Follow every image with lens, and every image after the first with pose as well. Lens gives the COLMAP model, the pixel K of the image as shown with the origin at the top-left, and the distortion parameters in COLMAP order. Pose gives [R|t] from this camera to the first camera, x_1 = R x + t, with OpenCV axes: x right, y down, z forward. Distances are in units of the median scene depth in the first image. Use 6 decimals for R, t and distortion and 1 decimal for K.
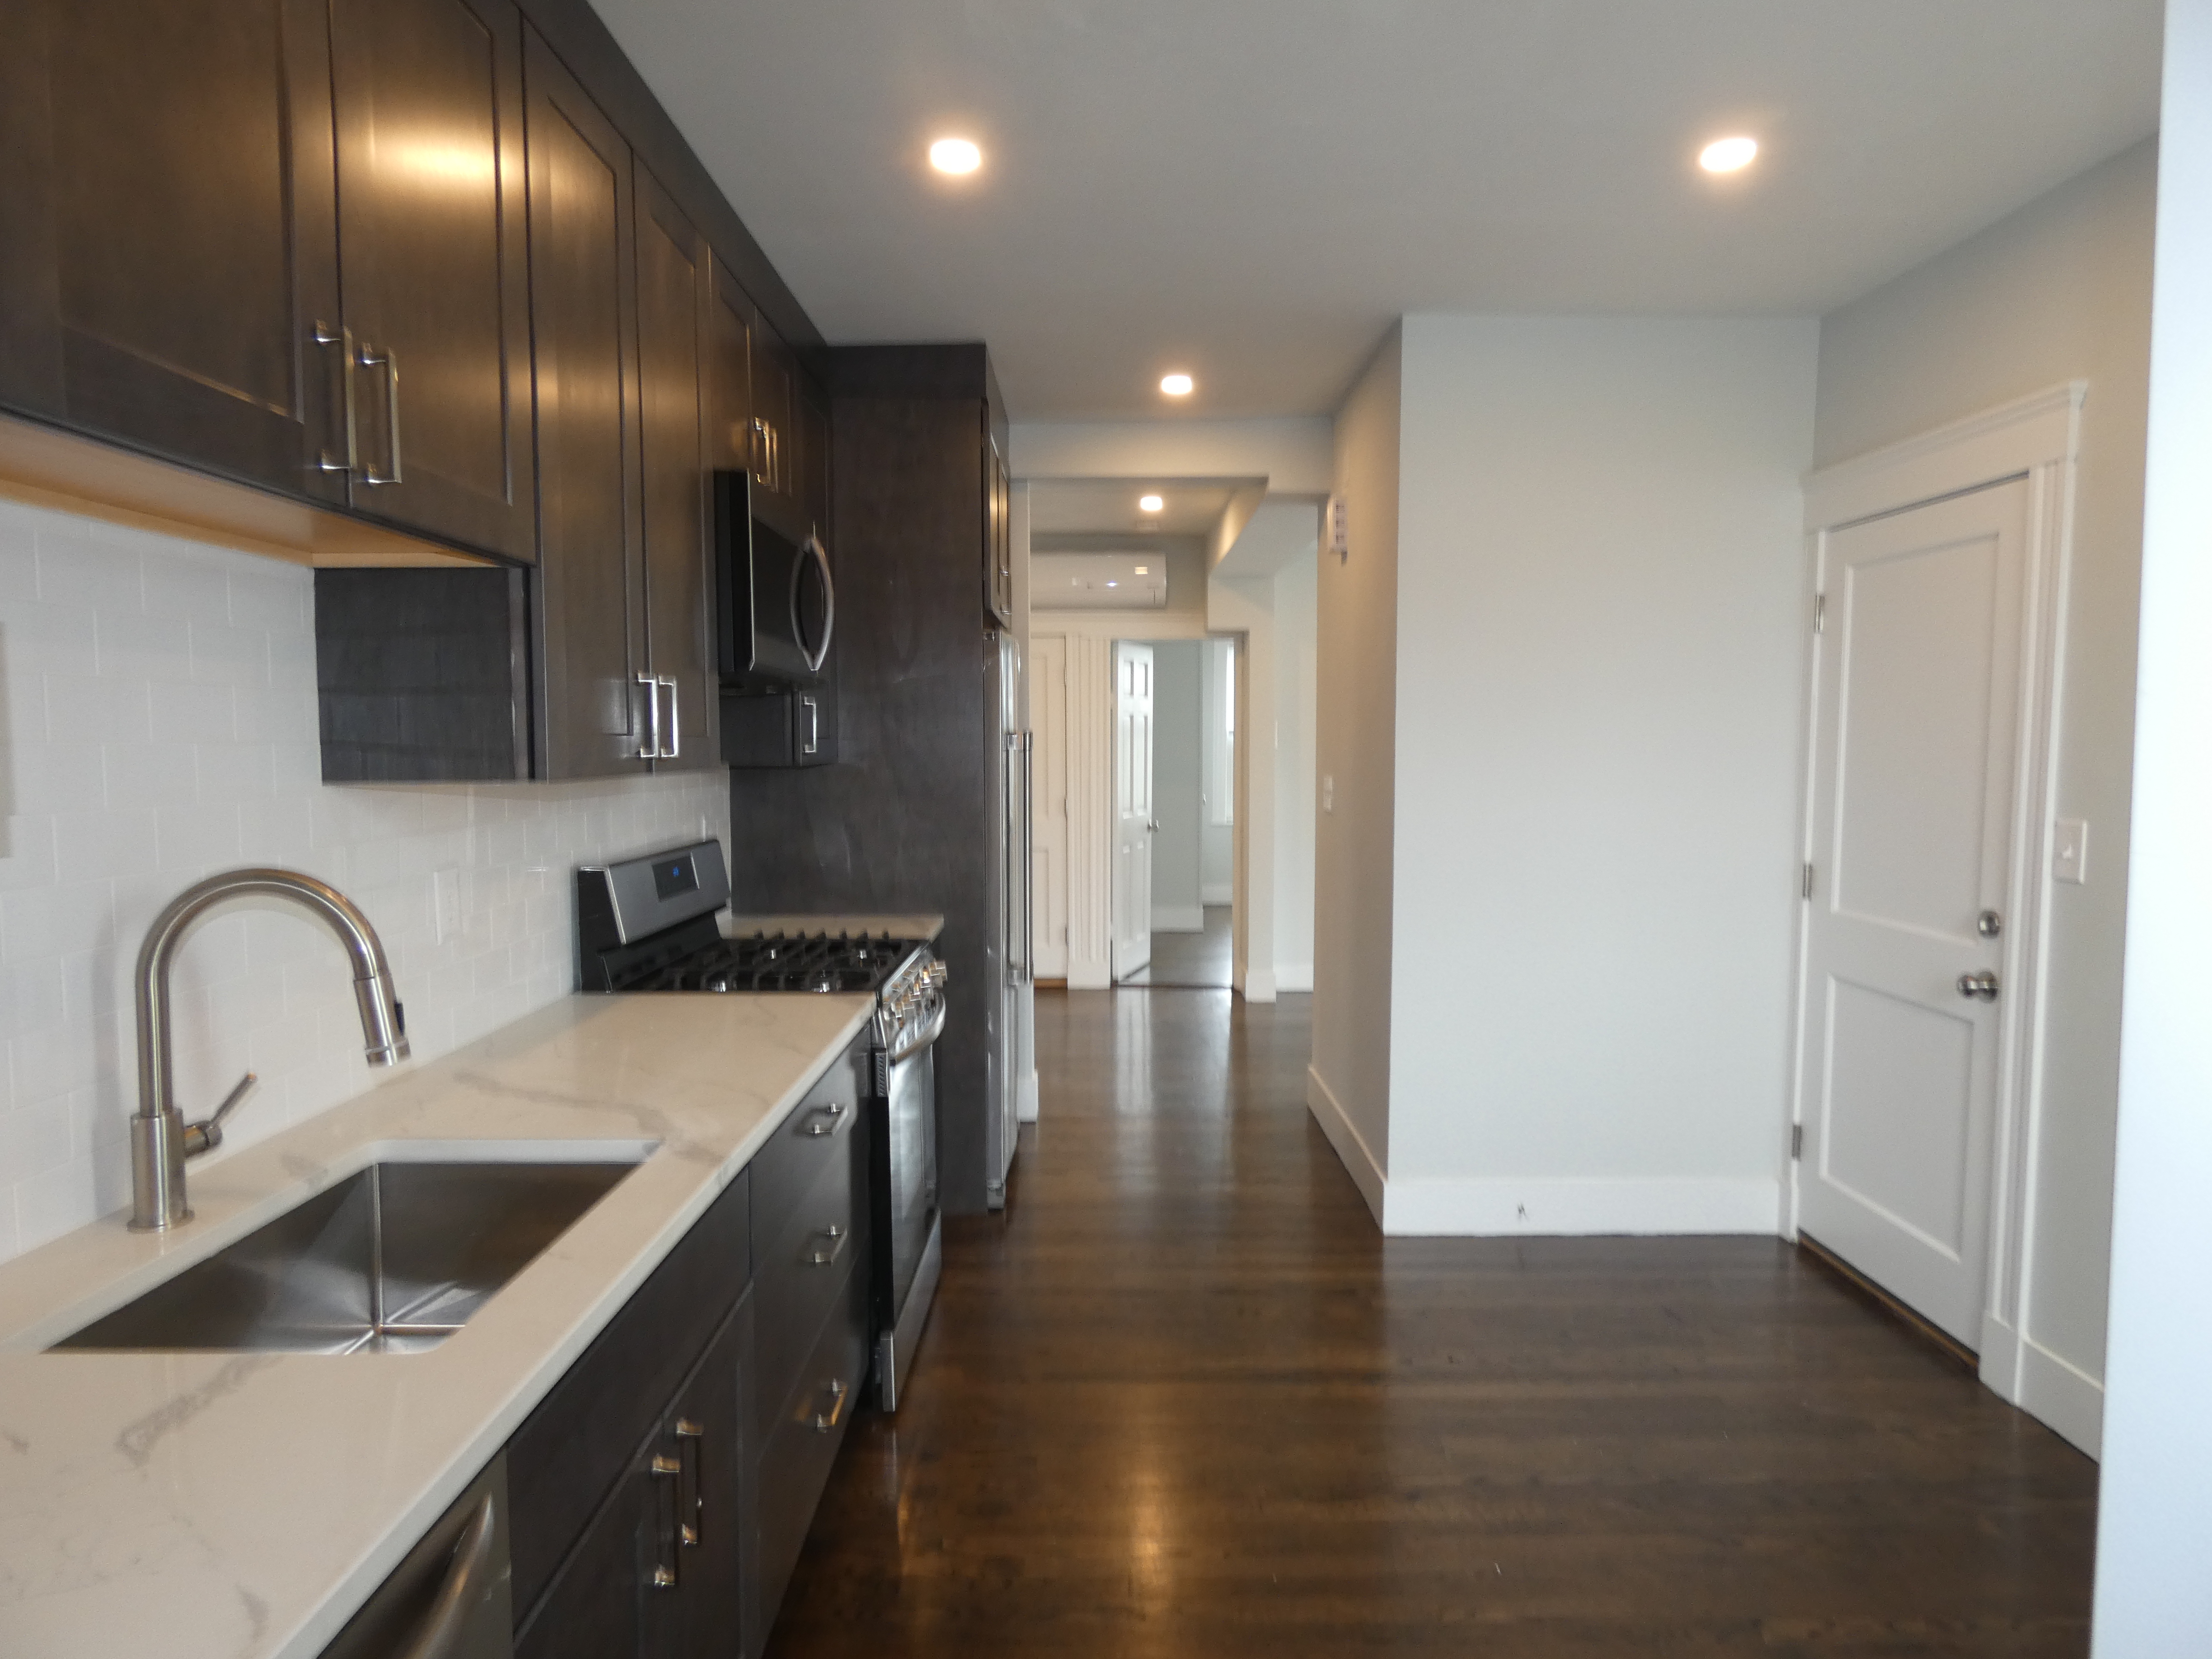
lens RADIAL K [[1267.5, 0, 1063.1], [0, 1267.5, 828.6], [0, 0, 1]] dist [-0.000395, 0.000275]
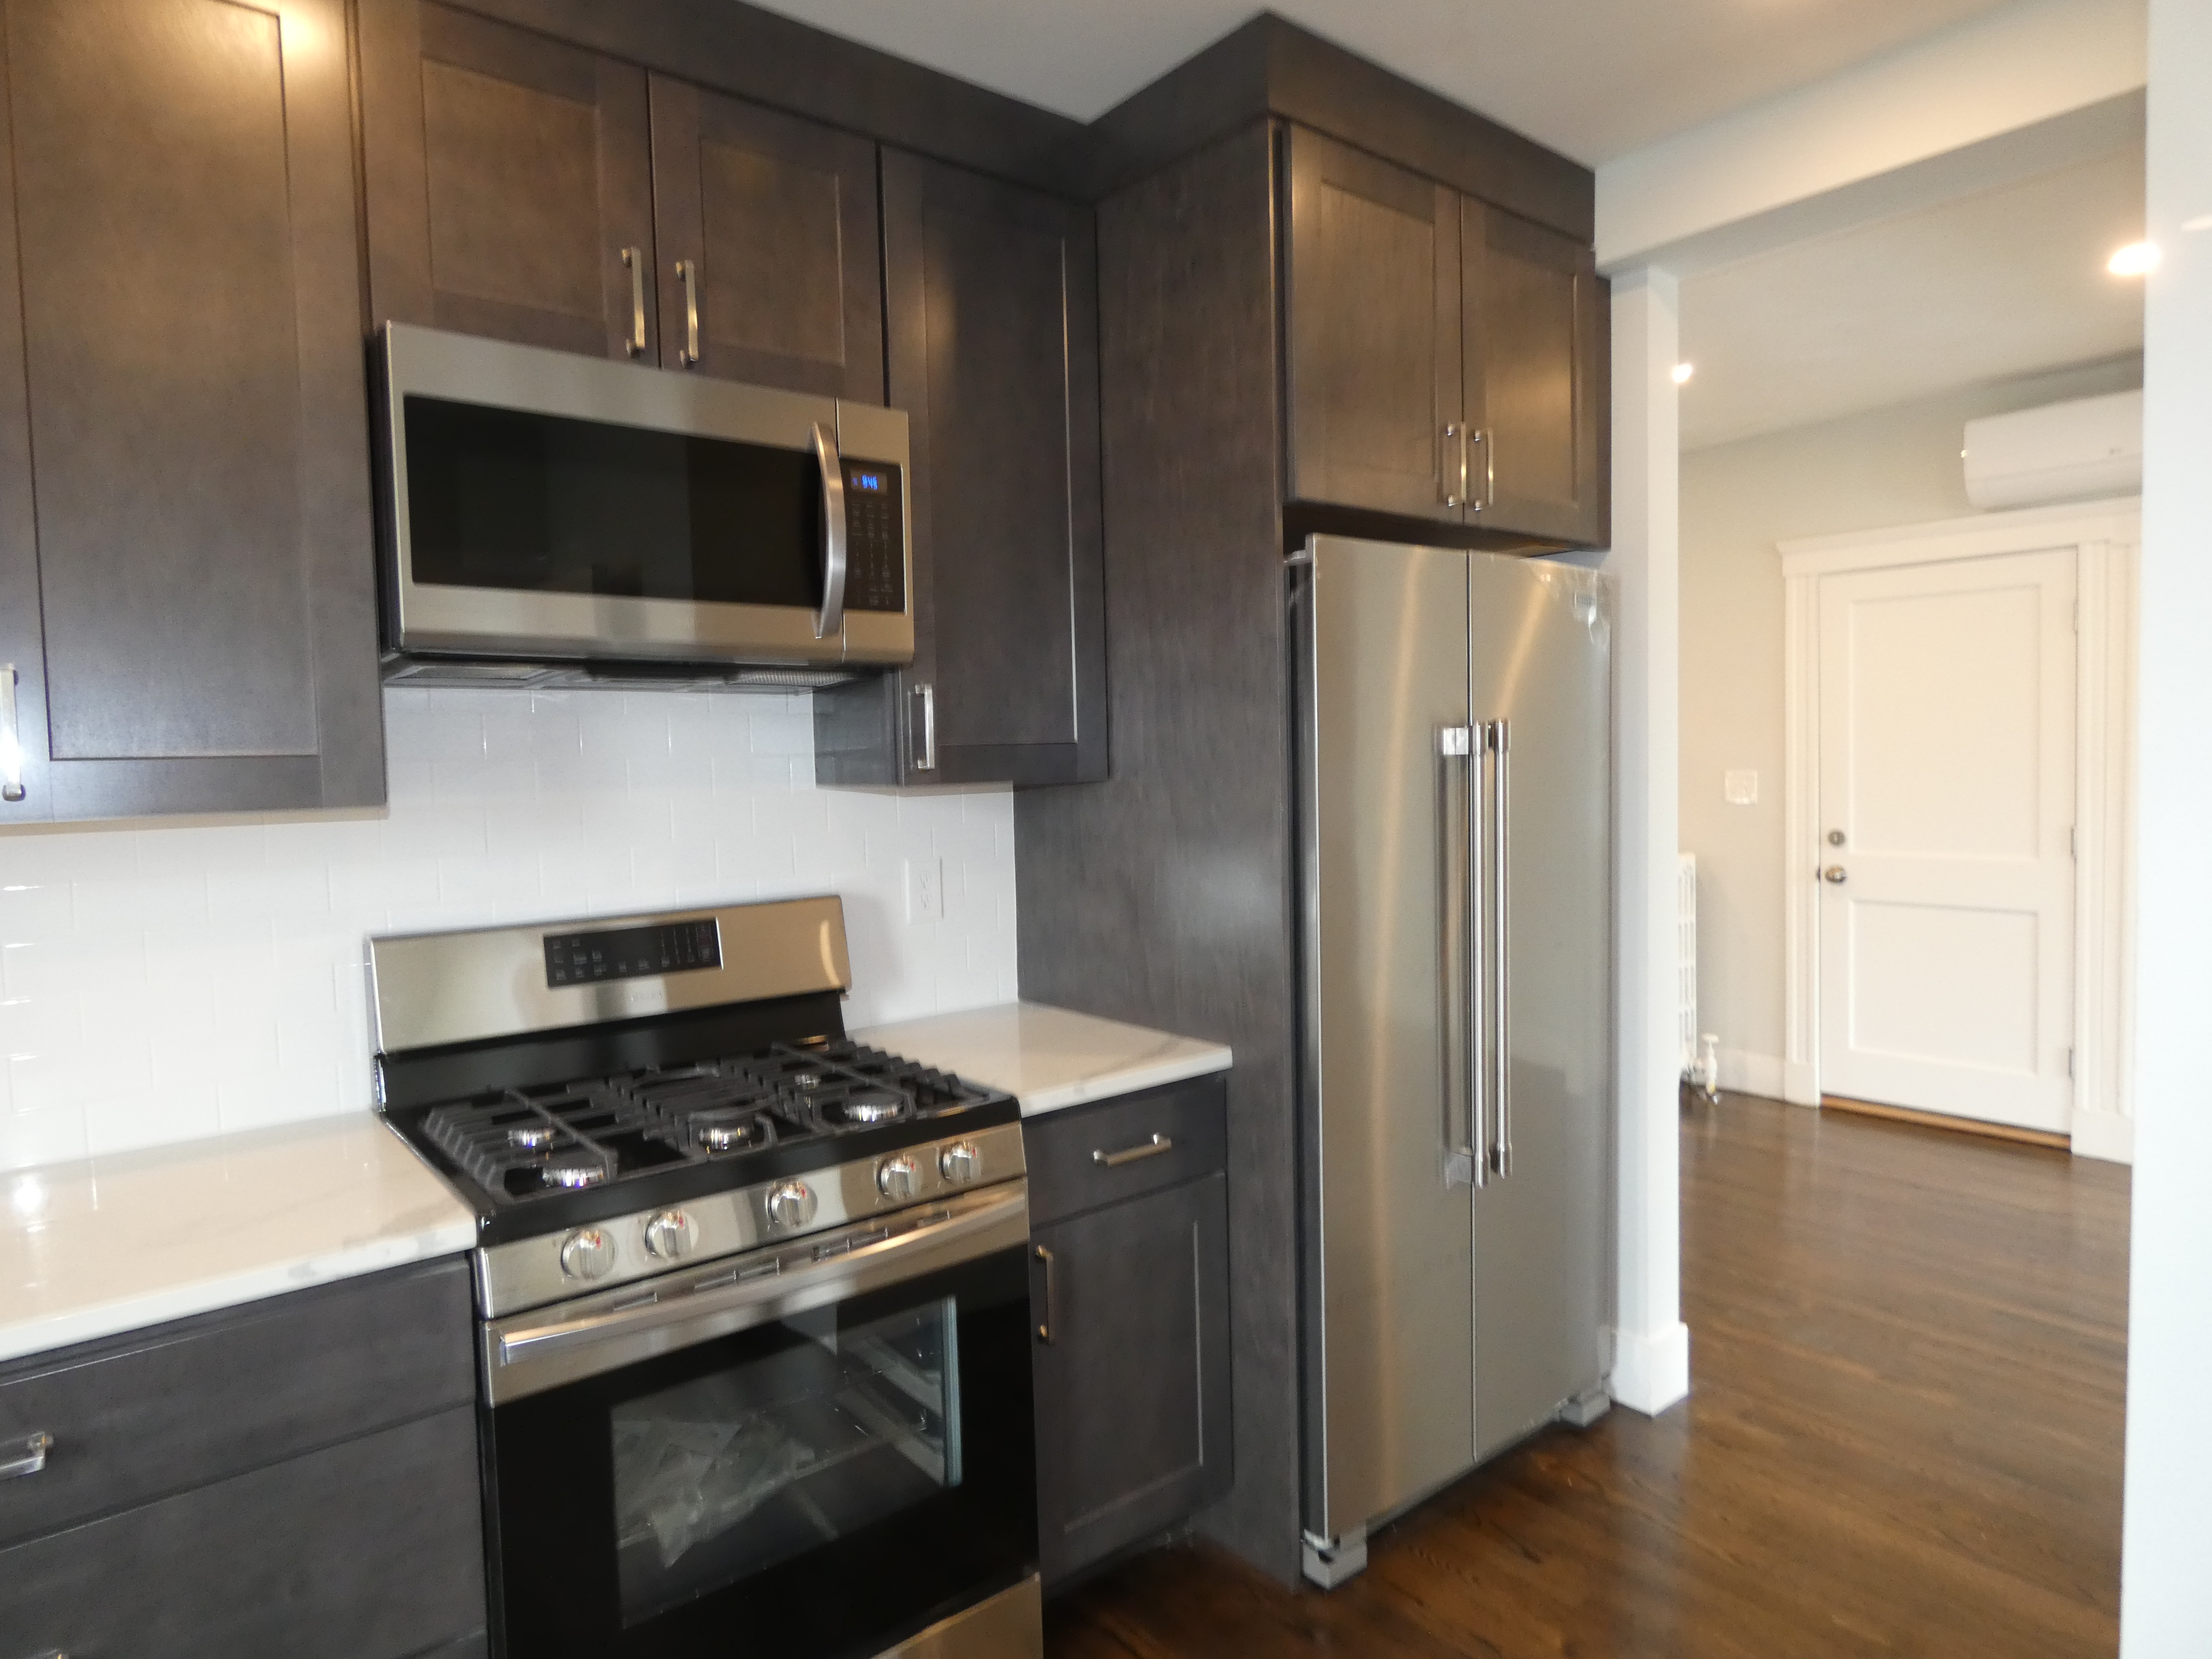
lens RADIAL K [[1267.5, 0, 1063.1], [0, 1267.5, 828.6], [0, 0, 1]] dist [-0.000395, 0.000275]
pose [[0.648748, 0.031538, -0.760350, 0.222638], [-0.030265, 0.999420, 0.015632, -0.028381], [0.760401, 0.012871, 0.649326, 0.425067]]
